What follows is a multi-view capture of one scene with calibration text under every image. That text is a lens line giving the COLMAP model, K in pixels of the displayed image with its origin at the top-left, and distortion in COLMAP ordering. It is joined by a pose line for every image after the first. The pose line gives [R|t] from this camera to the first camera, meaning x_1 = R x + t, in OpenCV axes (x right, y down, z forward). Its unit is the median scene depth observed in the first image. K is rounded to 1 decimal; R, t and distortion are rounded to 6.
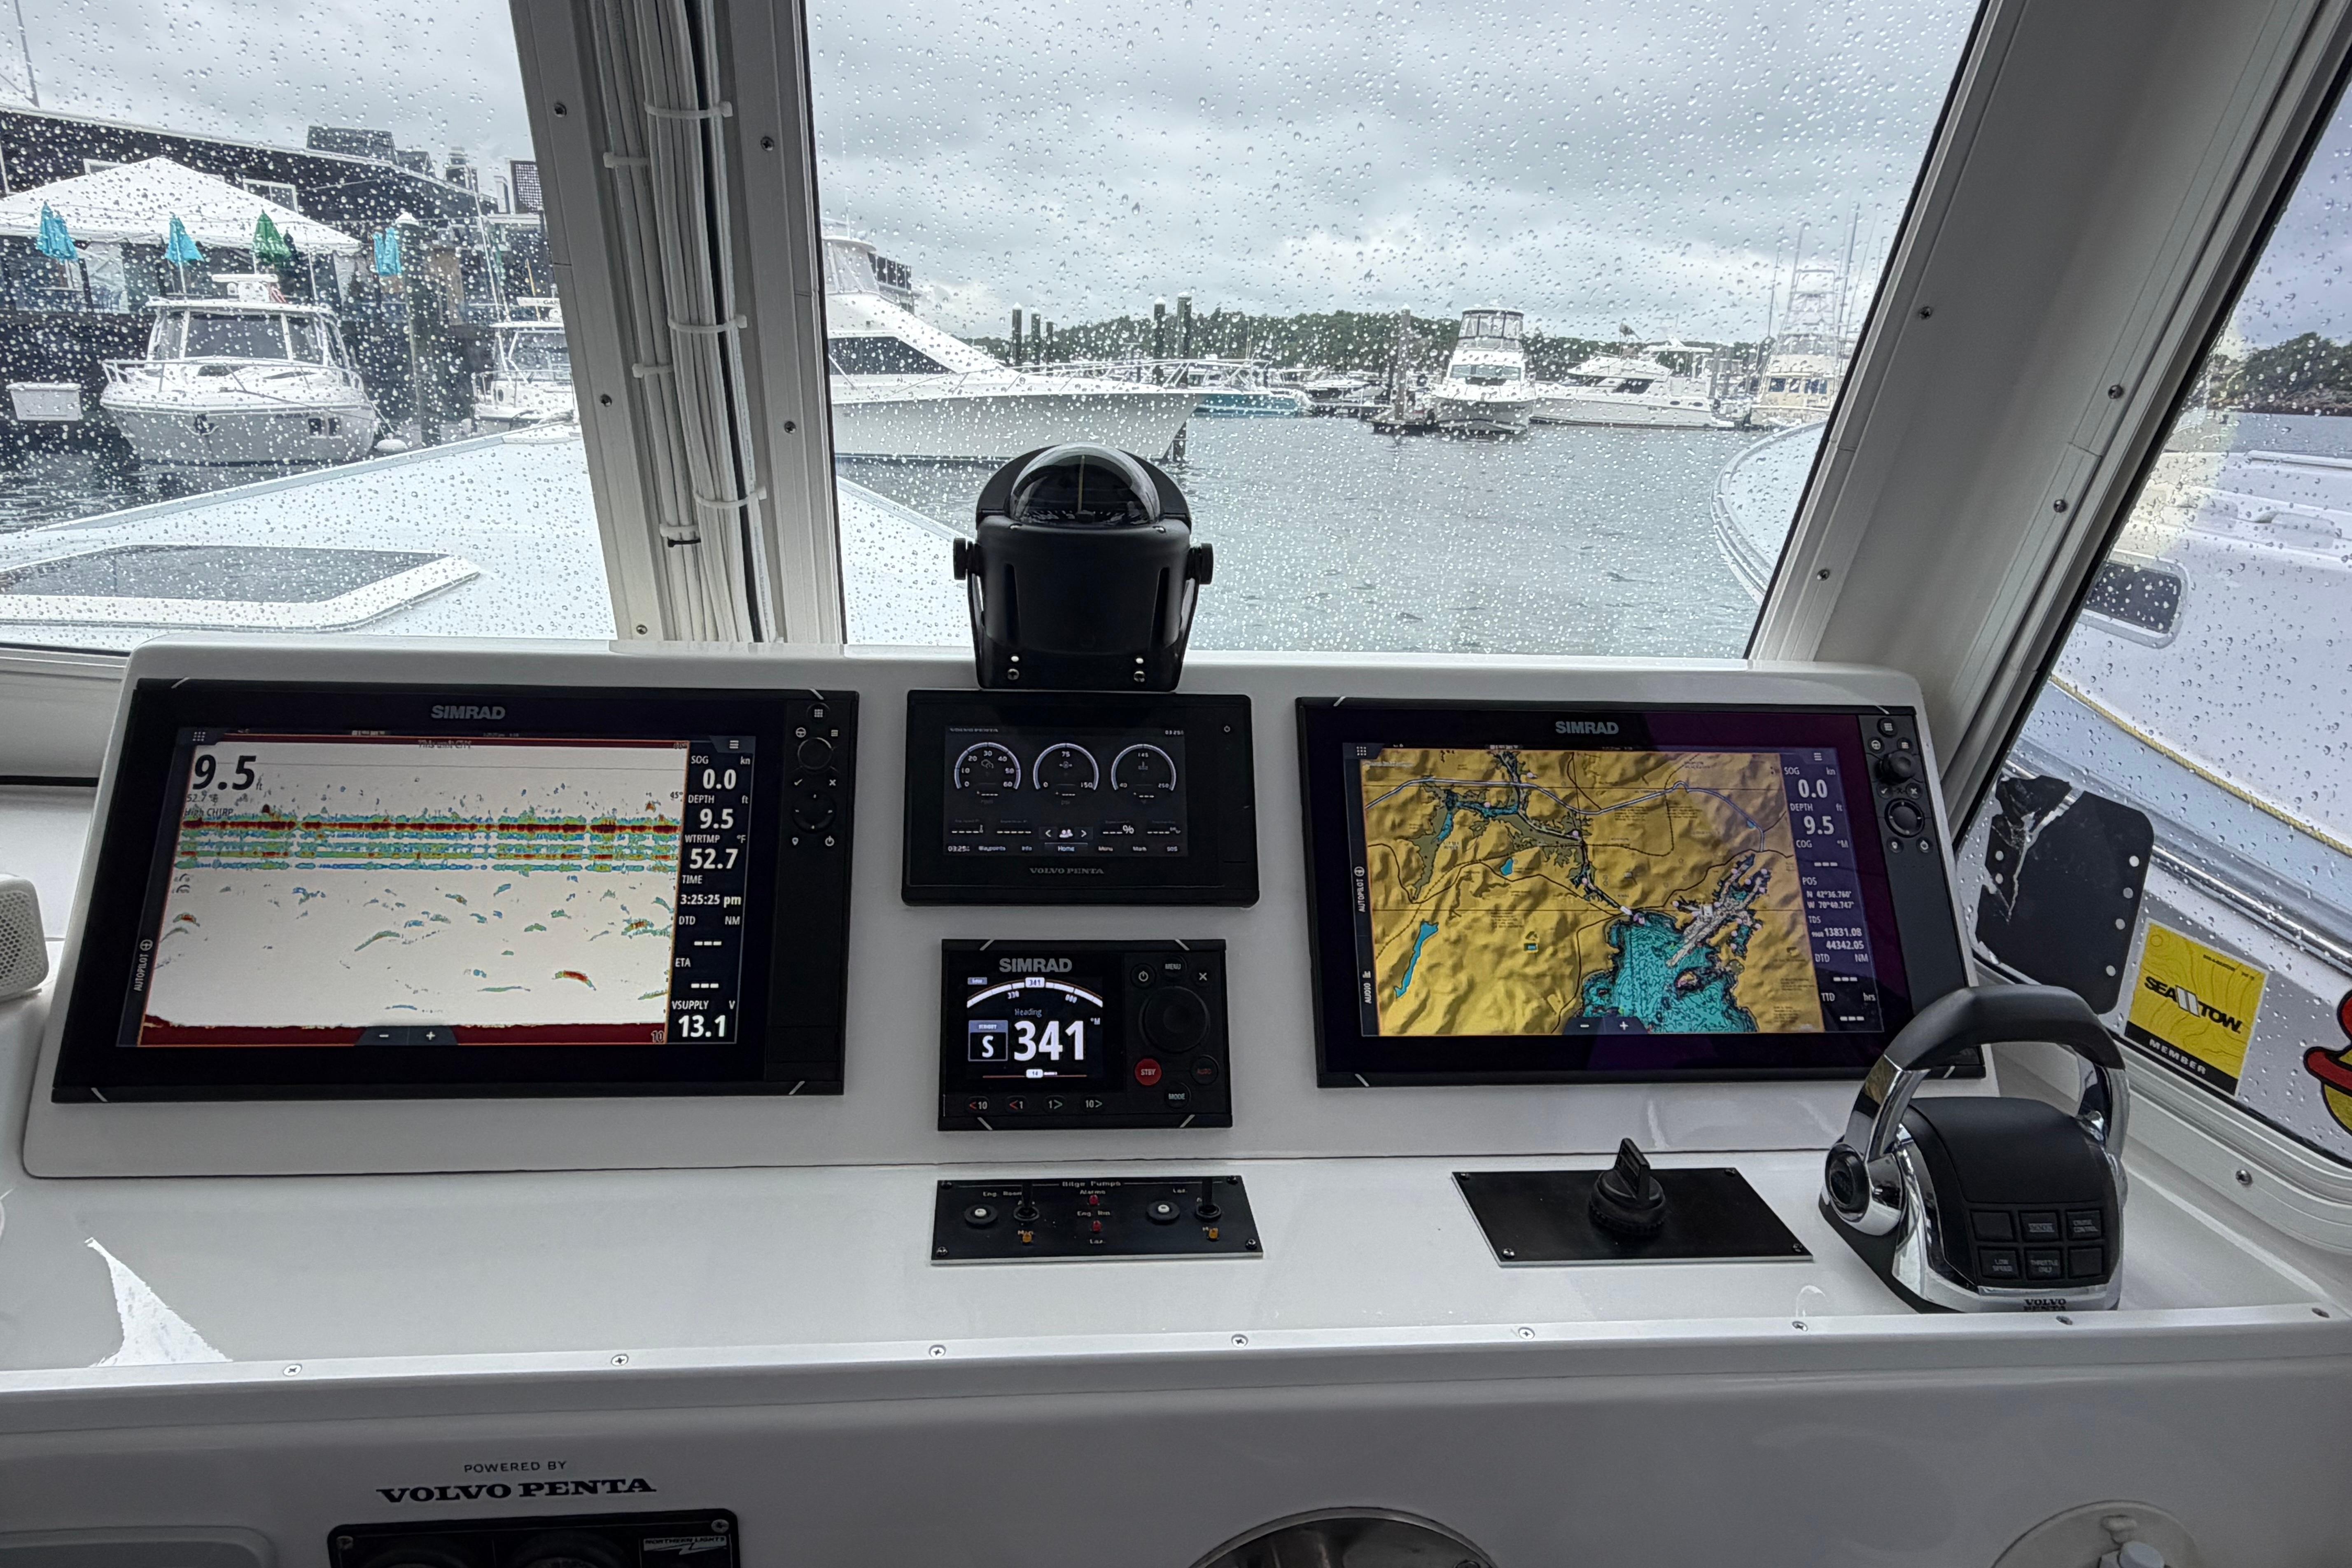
lens RADIAL K [[1420.1, 0, 1145.3], [0, 1420.1, 783.1], [0, 0, 1]] dist [-0.008950, 0.007748]
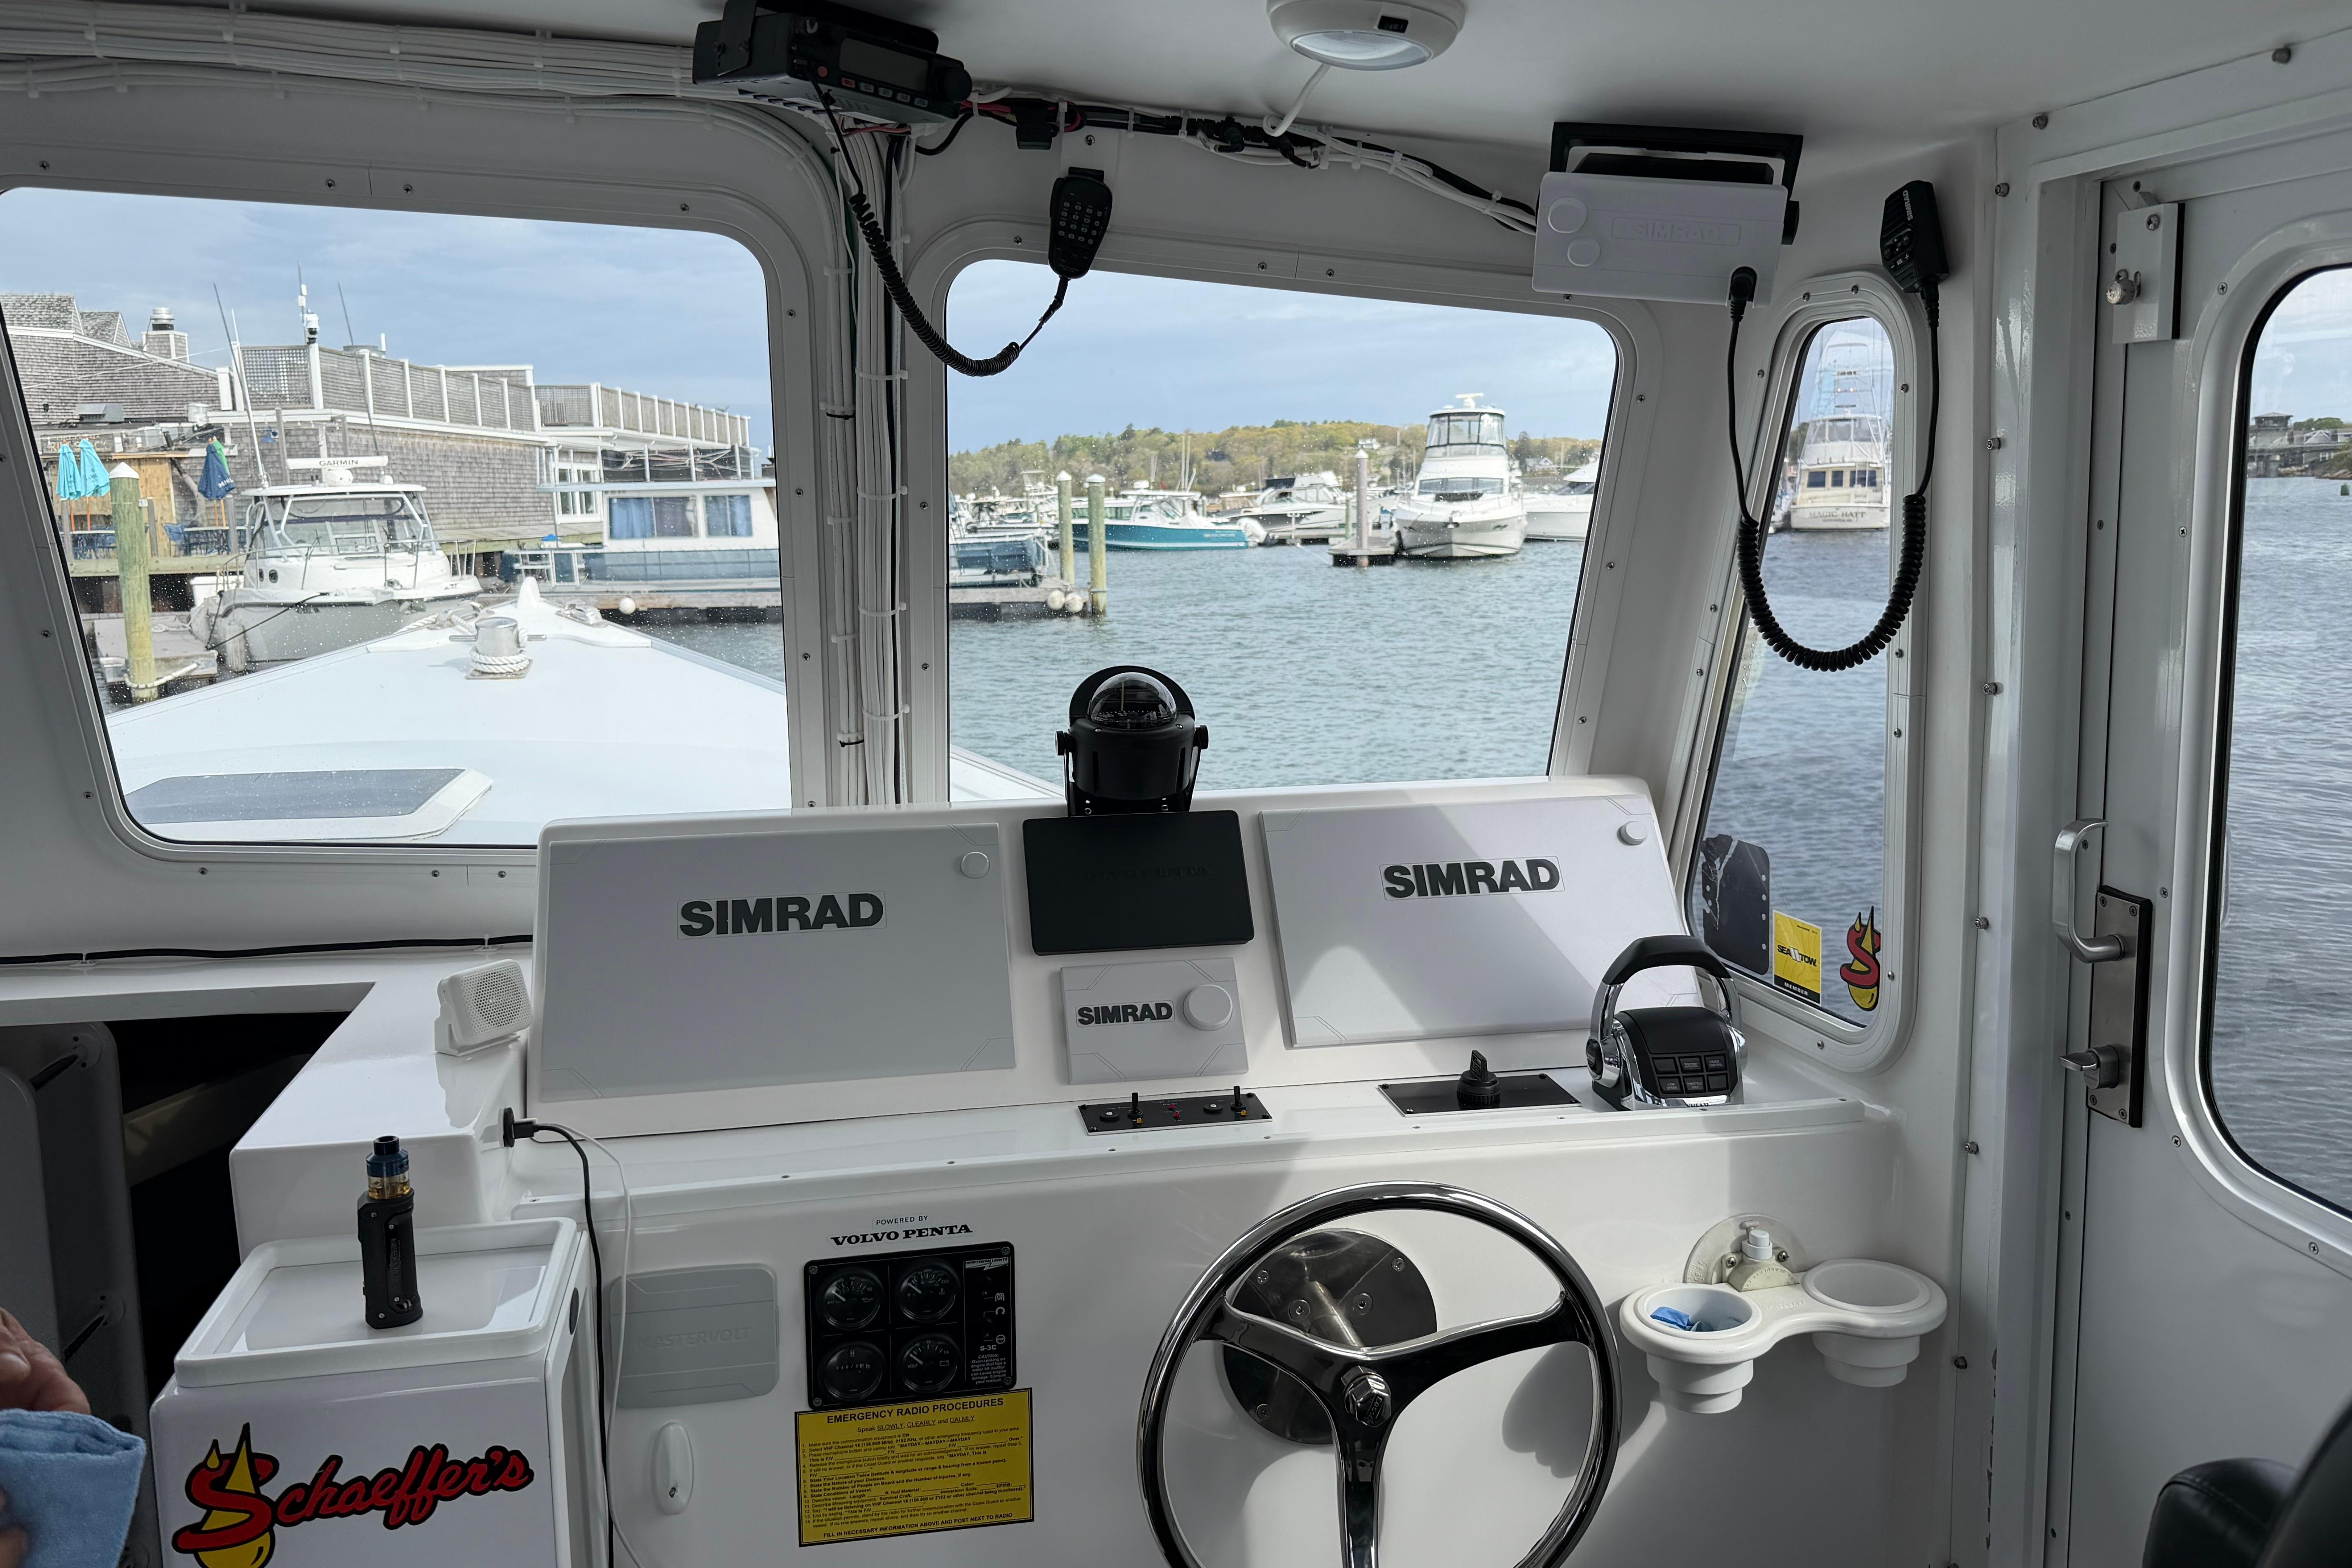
lens RADIAL K [[1821.0, 0, 1158.4], [0, 1821.0, 774.1], [0, 0, 1]] dist [0.085249, -0.023834]
pose [[0.995182, -0.061474, 0.076378, -0.181286], [0.071049, 0.989001, -0.129731, 0.166653], [-0.067563, 0.134532, 0.988603, -1.139239]]
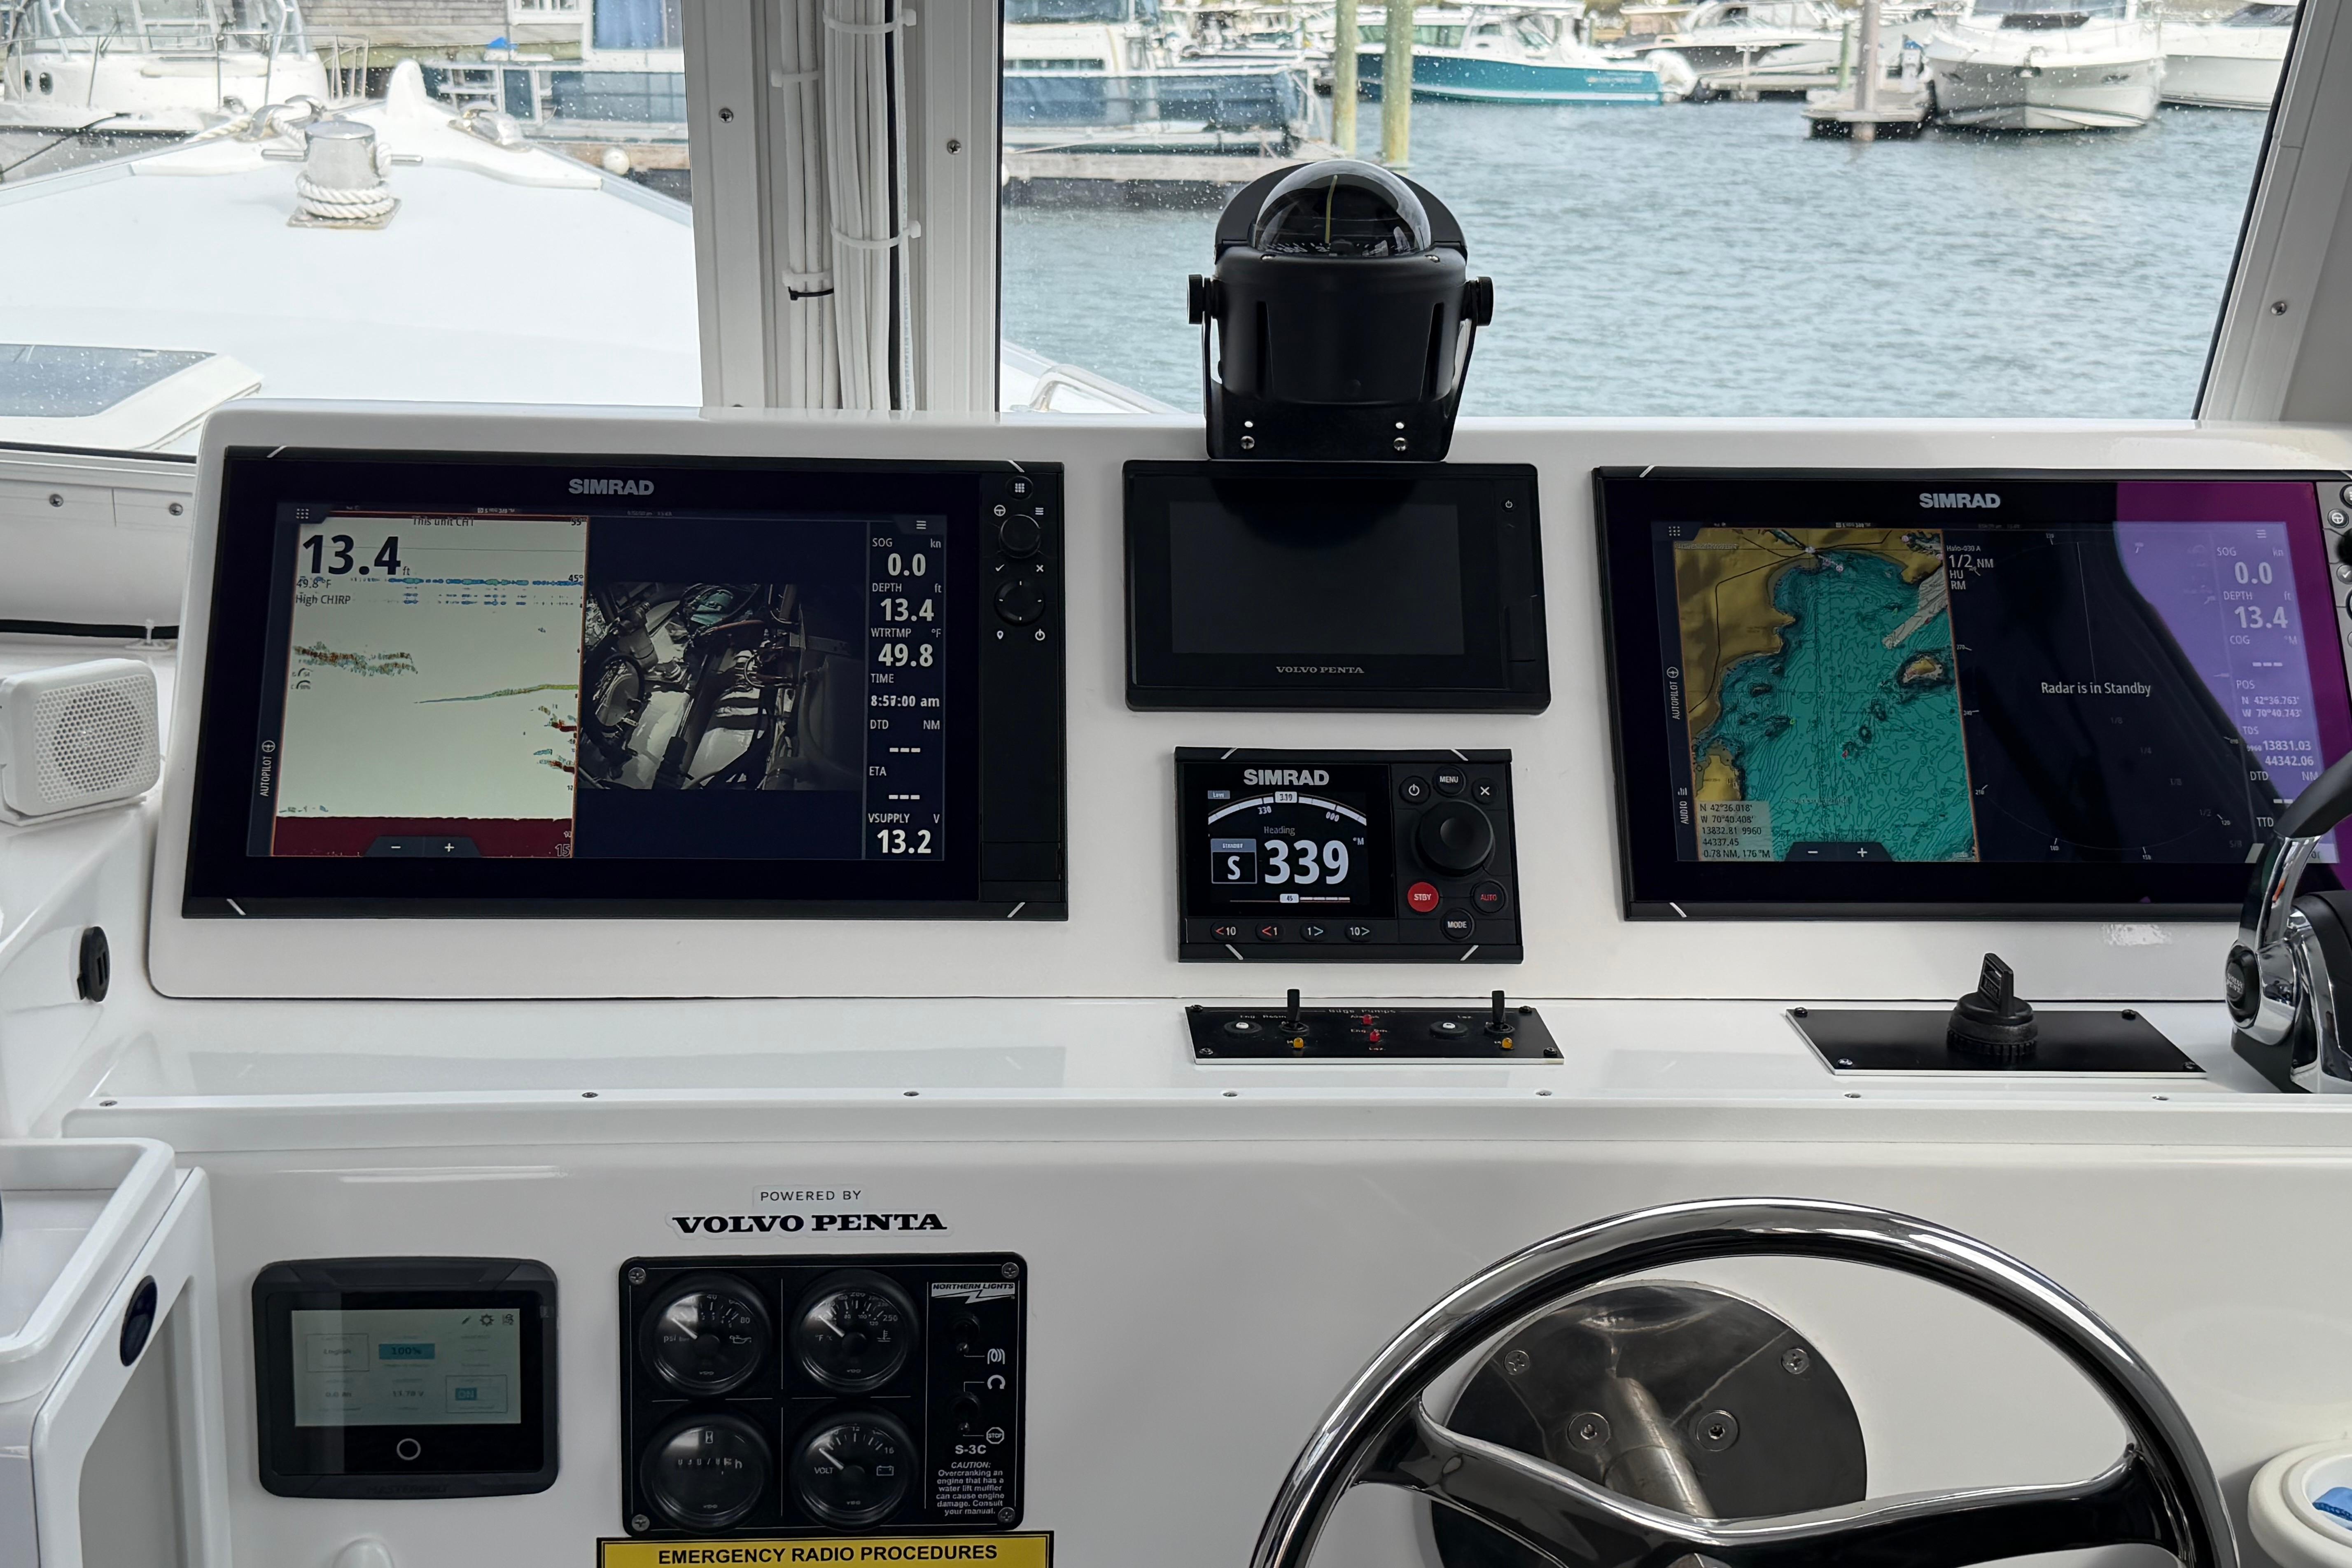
lens RADIAL K [[3015.5, 0, 1122.6], [0, 3015.5, 796.0], [0, 0, 1]] dist [0.102578, 0.000000]
pose [[0.999114, -0.005368, -0.041731, -0.099805], [0.004066, 0.999504, -0.031224, 0.195734], [0.041878, 0.031026, 0.998641, -0.800764]]
